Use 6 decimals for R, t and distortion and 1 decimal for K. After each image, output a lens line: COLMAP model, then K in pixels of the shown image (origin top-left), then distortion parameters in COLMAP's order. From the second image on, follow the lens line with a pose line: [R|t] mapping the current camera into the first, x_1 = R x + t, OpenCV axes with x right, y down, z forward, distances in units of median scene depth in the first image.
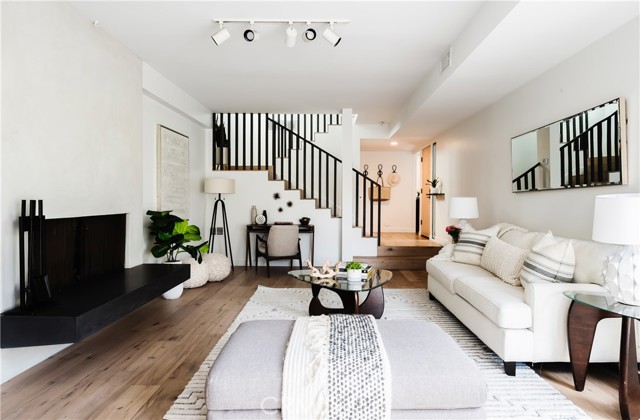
lens RADIAL K [[415.8, 0, 321.3], [0, 415.8, 211.4], [0, 0, 1]] dist [0.001243, 0.000079]
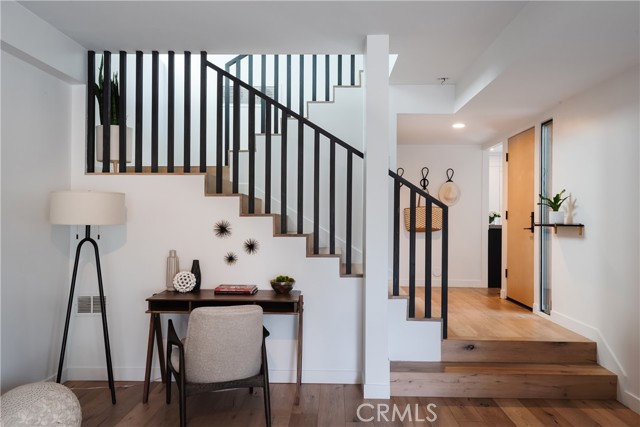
lens RADIAL K [[502.2, 0, 317.2], [0, 502.2, 213.7], [0, 0, 1]] dist [0.017502, 0.004442]
pose [[0.999874, 0.003001, -0.015572, 0.006213], [-0.003552, 0.999363, -0.035523, -0.034362], [0.015455, 0.035574, 0.999248, 0.438353]]
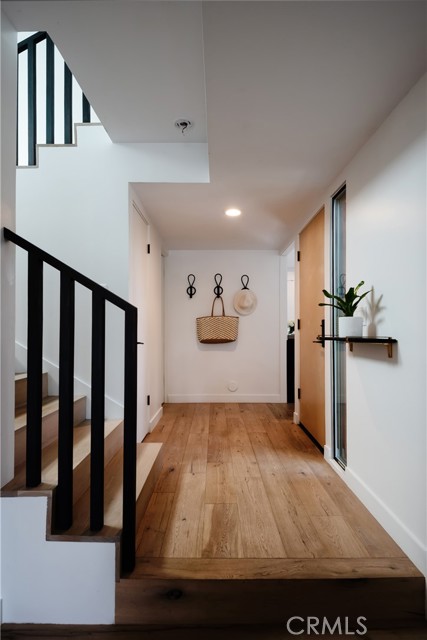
lens RADIAL K [[340.7, 0, 213.4], [0, 340.7, 322.5], [0, 0, 1]] dist [-0.004930, -0.001104]
pose [[0.999915, -0.005735, 0.011692, 0.183422], [0.006239, 0.999032, -0.043537, -0.045495], [-0.011431, 0.043606, 0.998983, 0.805470]]
